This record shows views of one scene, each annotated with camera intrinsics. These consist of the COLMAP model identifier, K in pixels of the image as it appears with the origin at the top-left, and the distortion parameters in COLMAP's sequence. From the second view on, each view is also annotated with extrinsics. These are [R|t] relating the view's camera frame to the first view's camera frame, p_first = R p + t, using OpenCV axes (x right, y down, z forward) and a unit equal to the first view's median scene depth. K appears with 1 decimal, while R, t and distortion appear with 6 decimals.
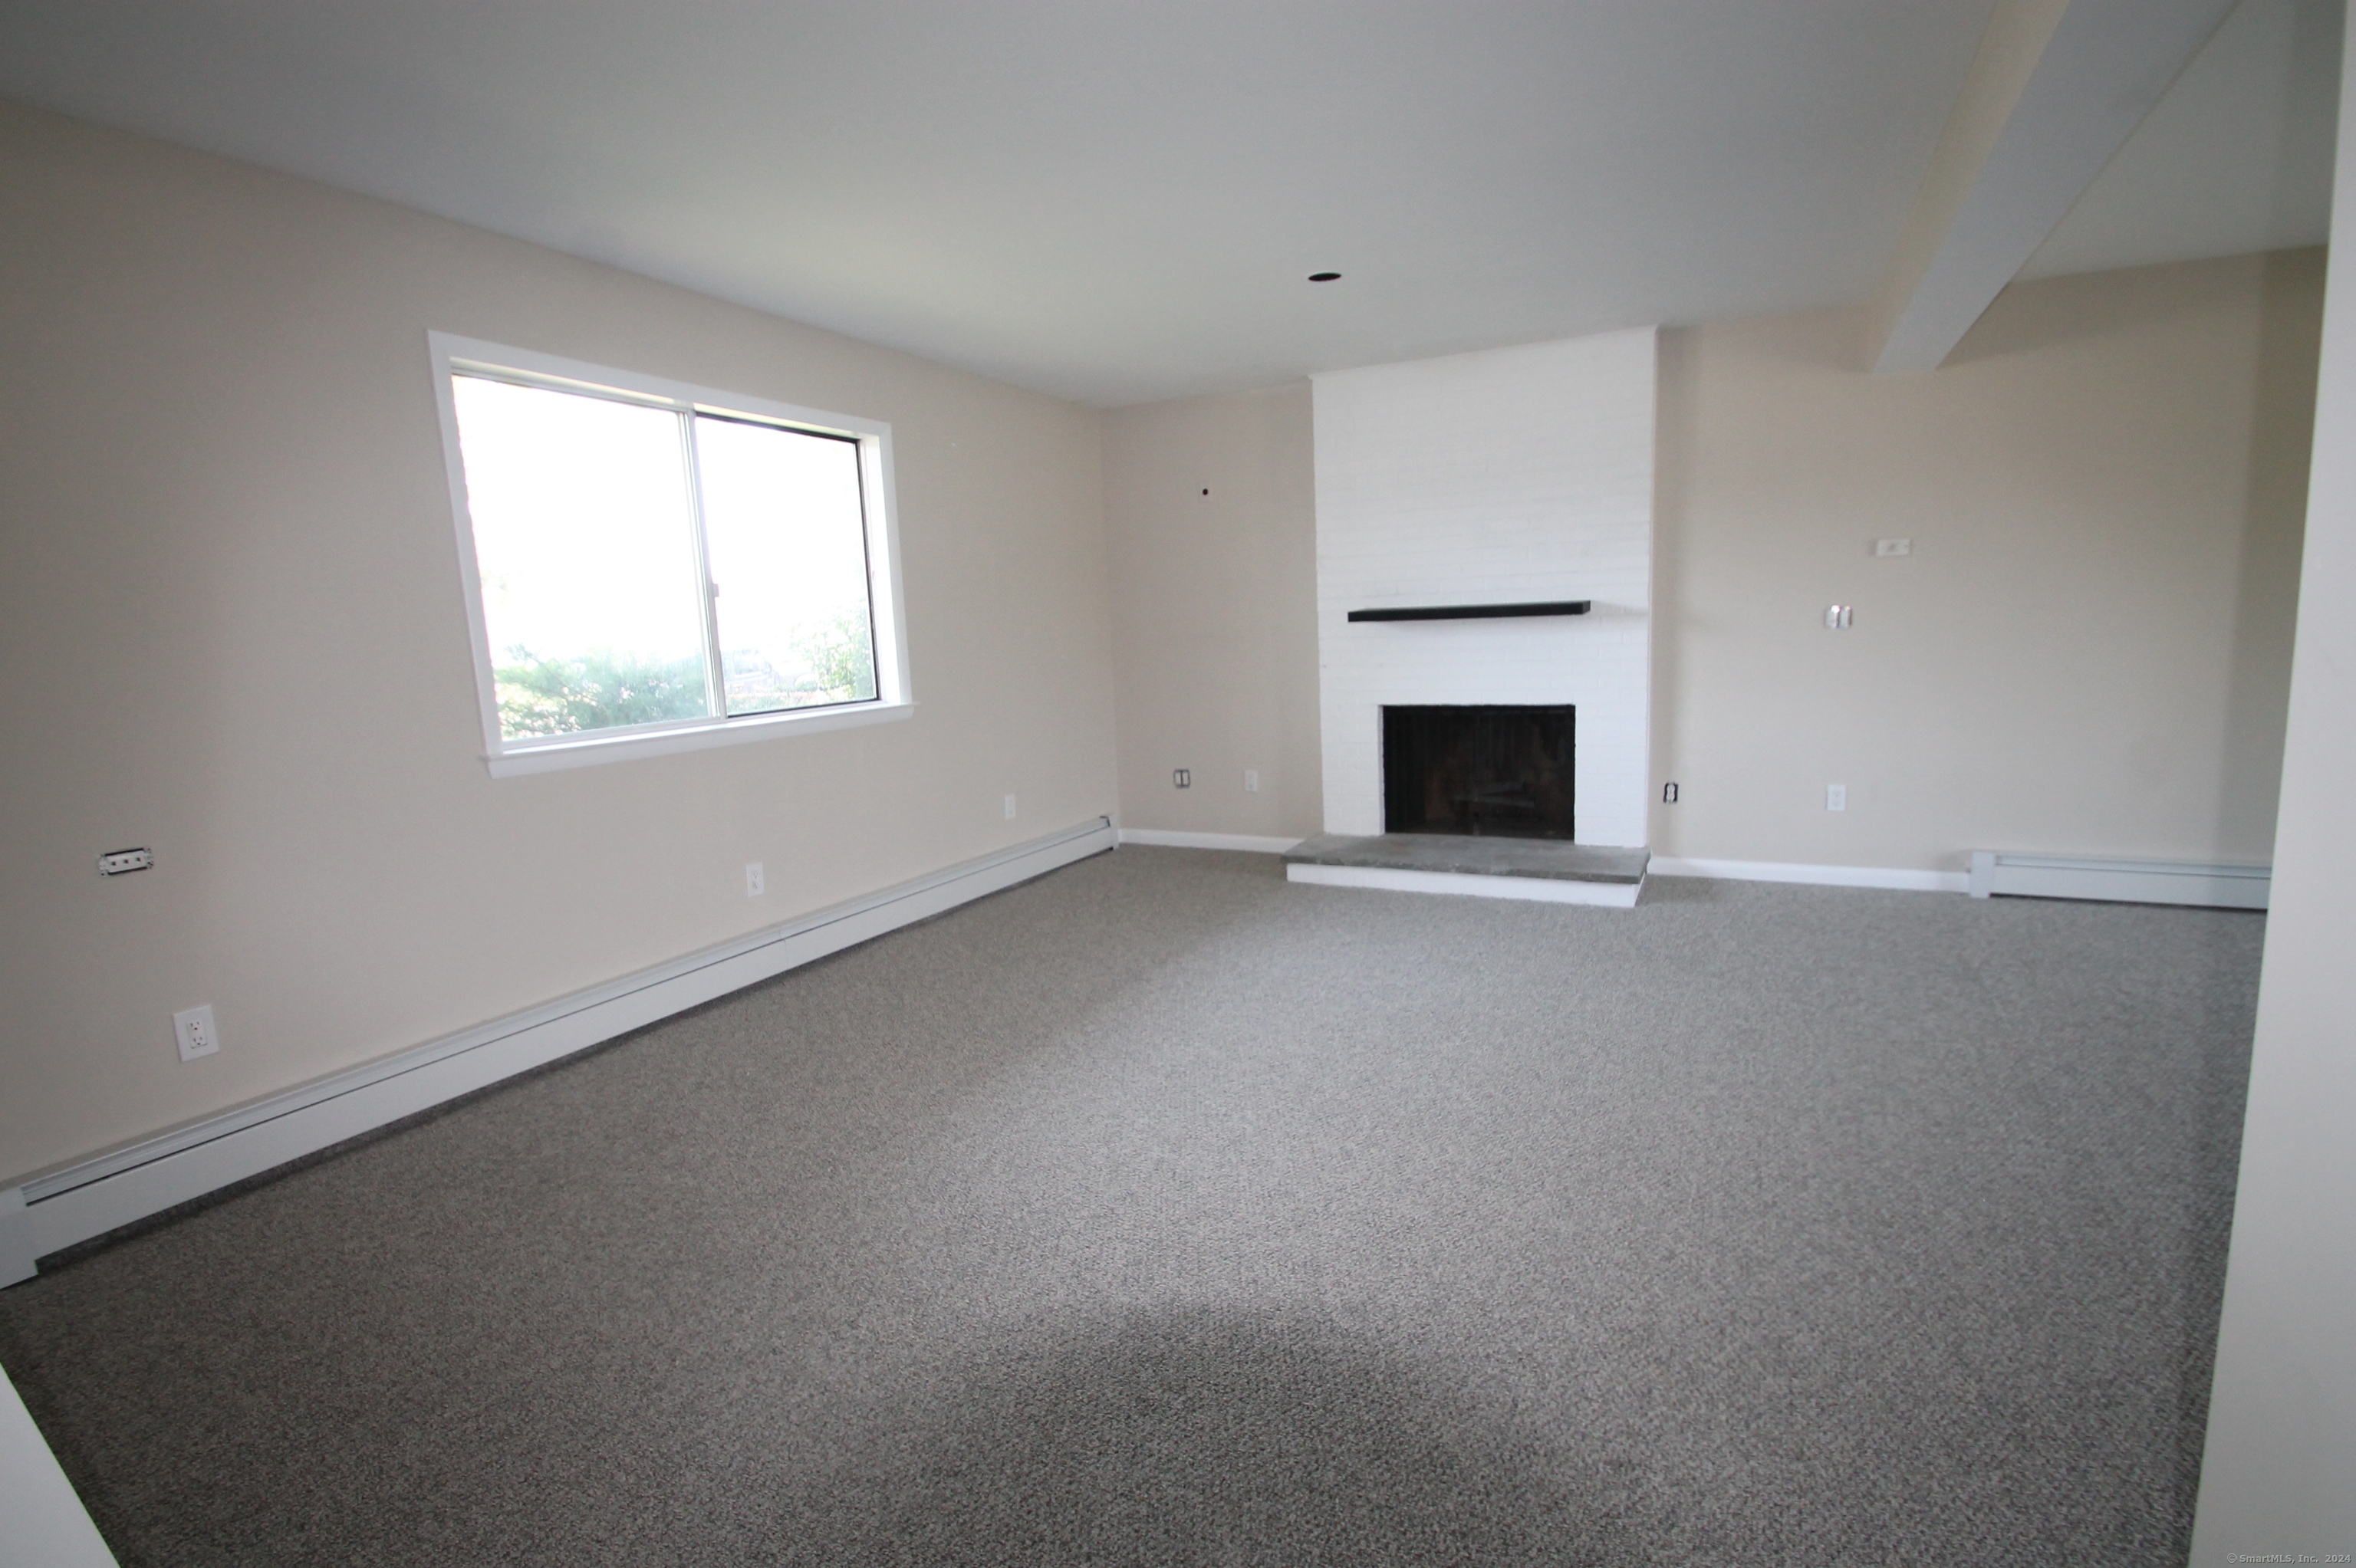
lens RADIAL K [[1131.0, 0, 1198.4], [0, 1131.0, 786.8], [0, 0, 1]] dist [-0.002083, -0.000332]
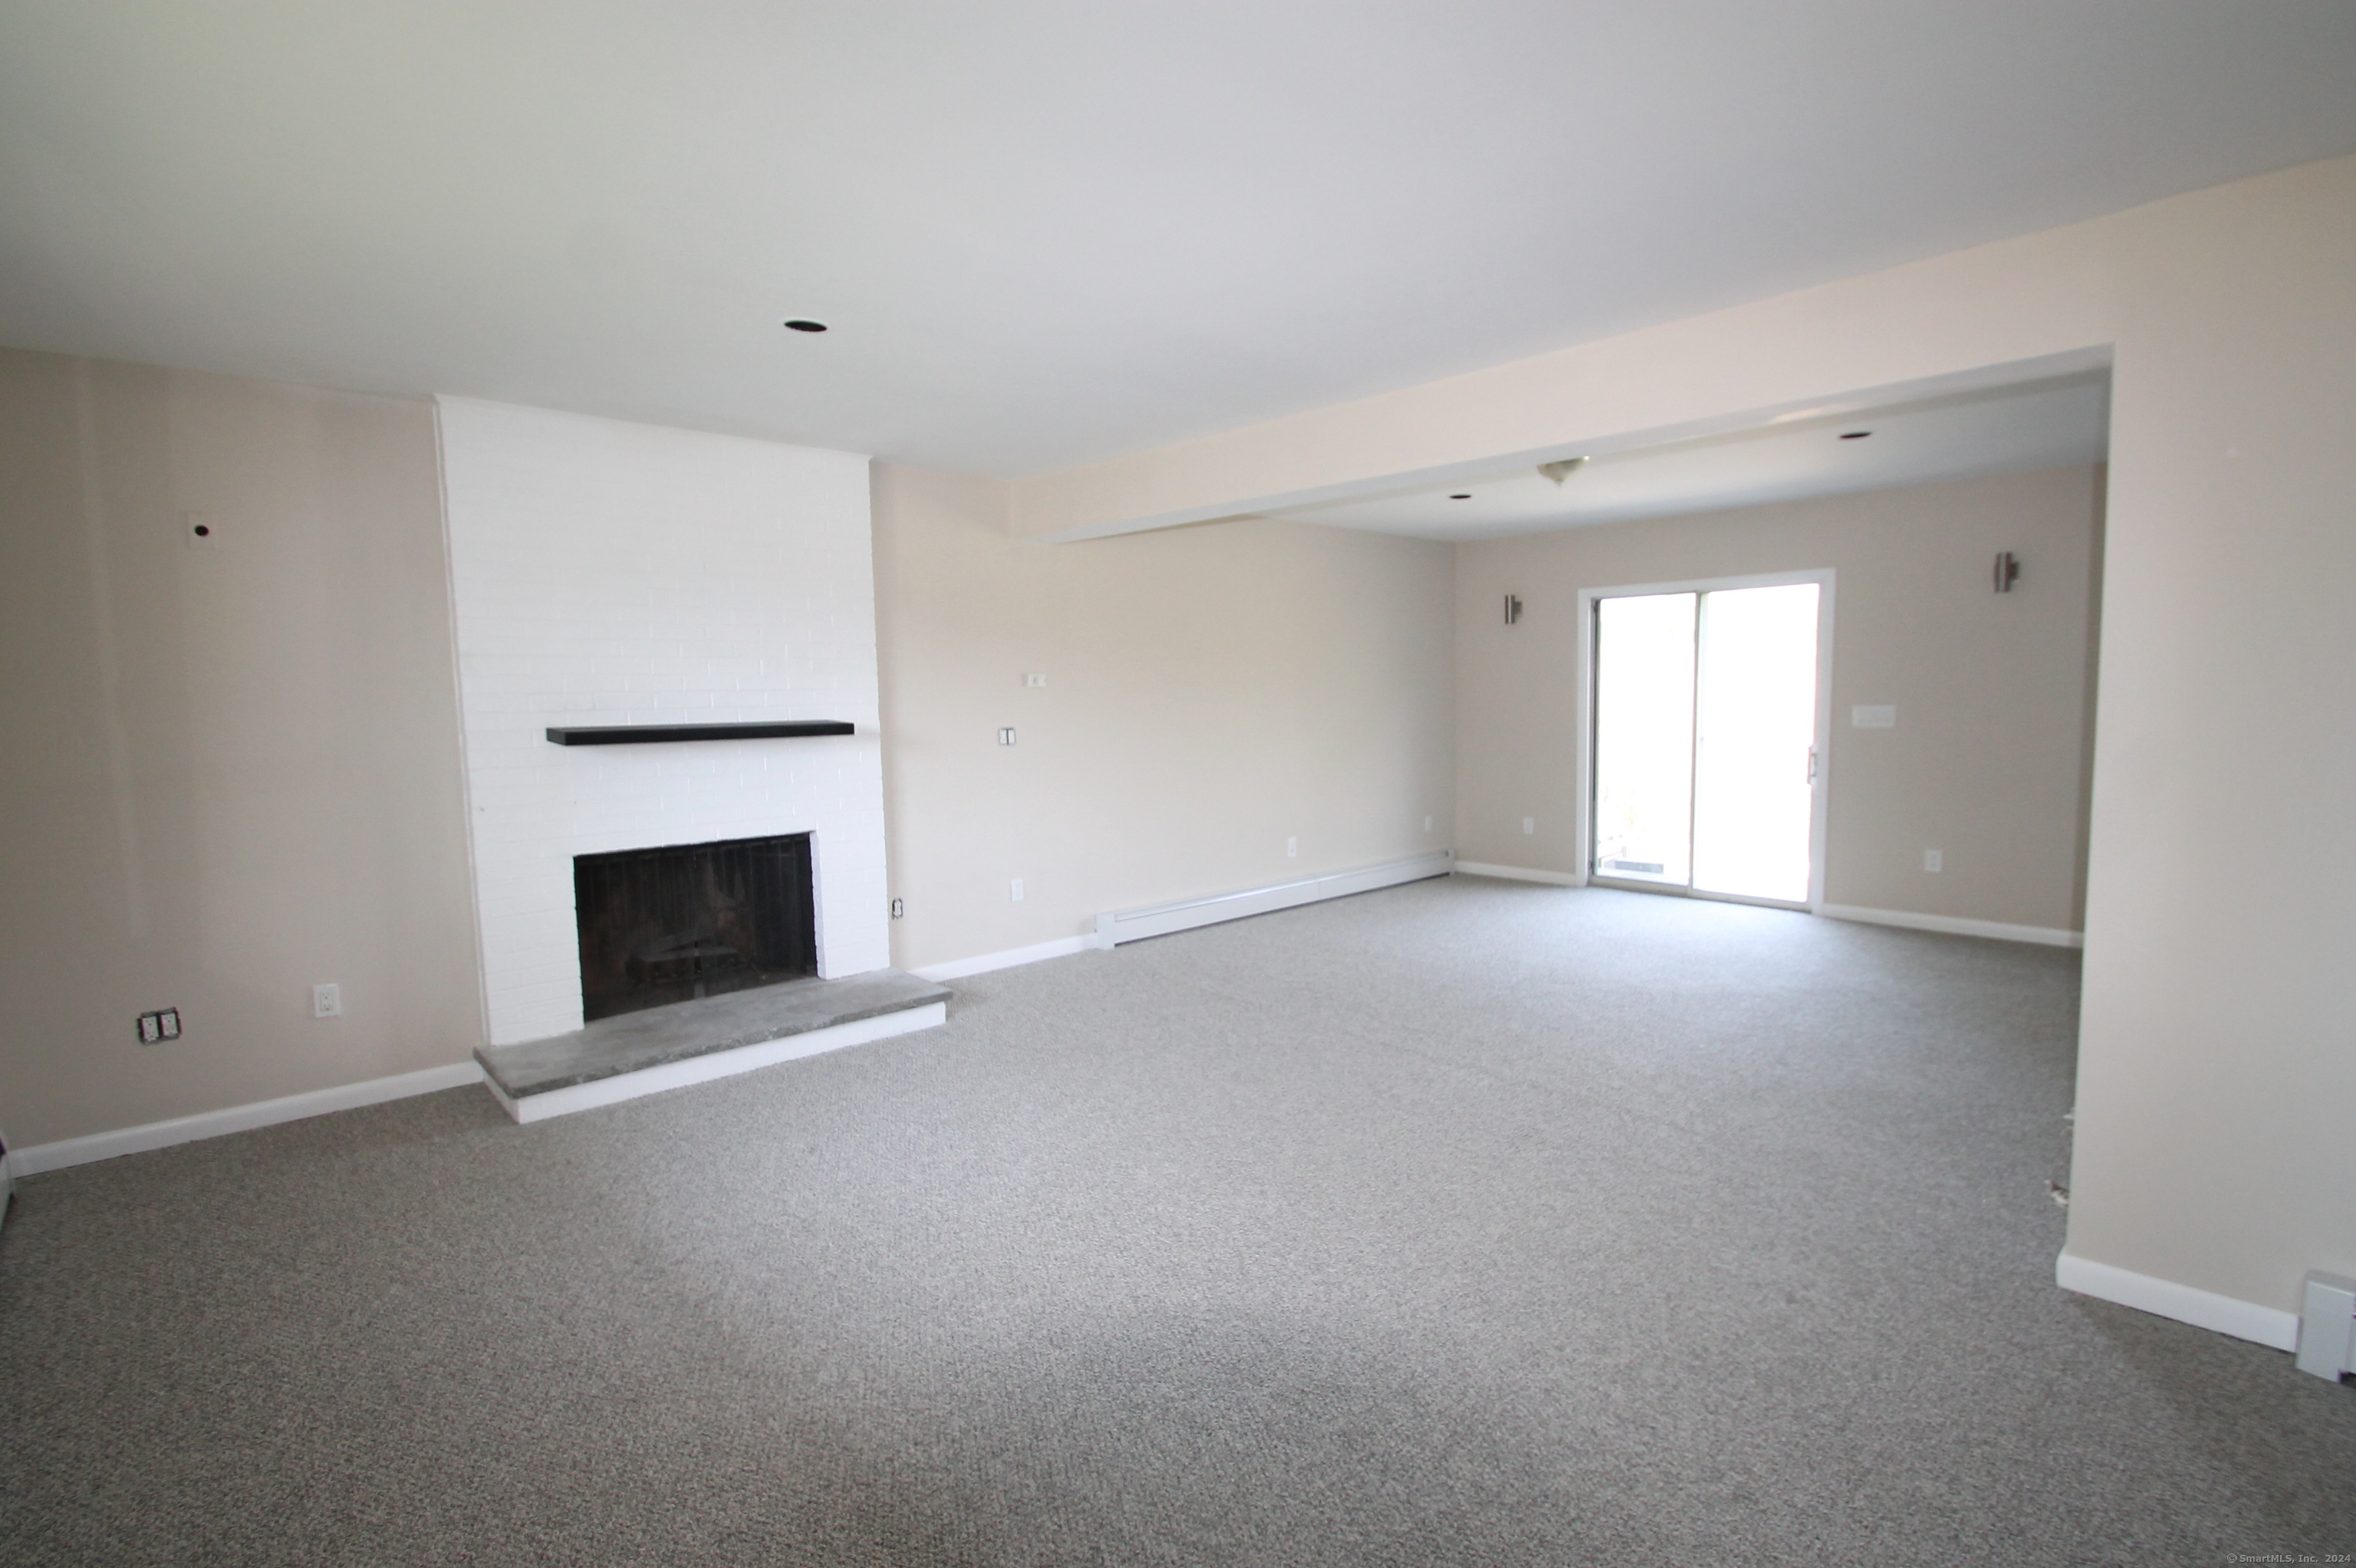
lens RADIAL K [[1131.0, 0, 1195.6], [0, 1131.0, 785.6], [0, 0, 1]] dist [-0.002083, -0.000332]
pose [[0.340725, -0.045217, 0.939075, -0.456943], [0.140864, 0.990023, -0.003439, -0.065396], [-0.929550, 0.133454, 0.343695, 0.403492]]
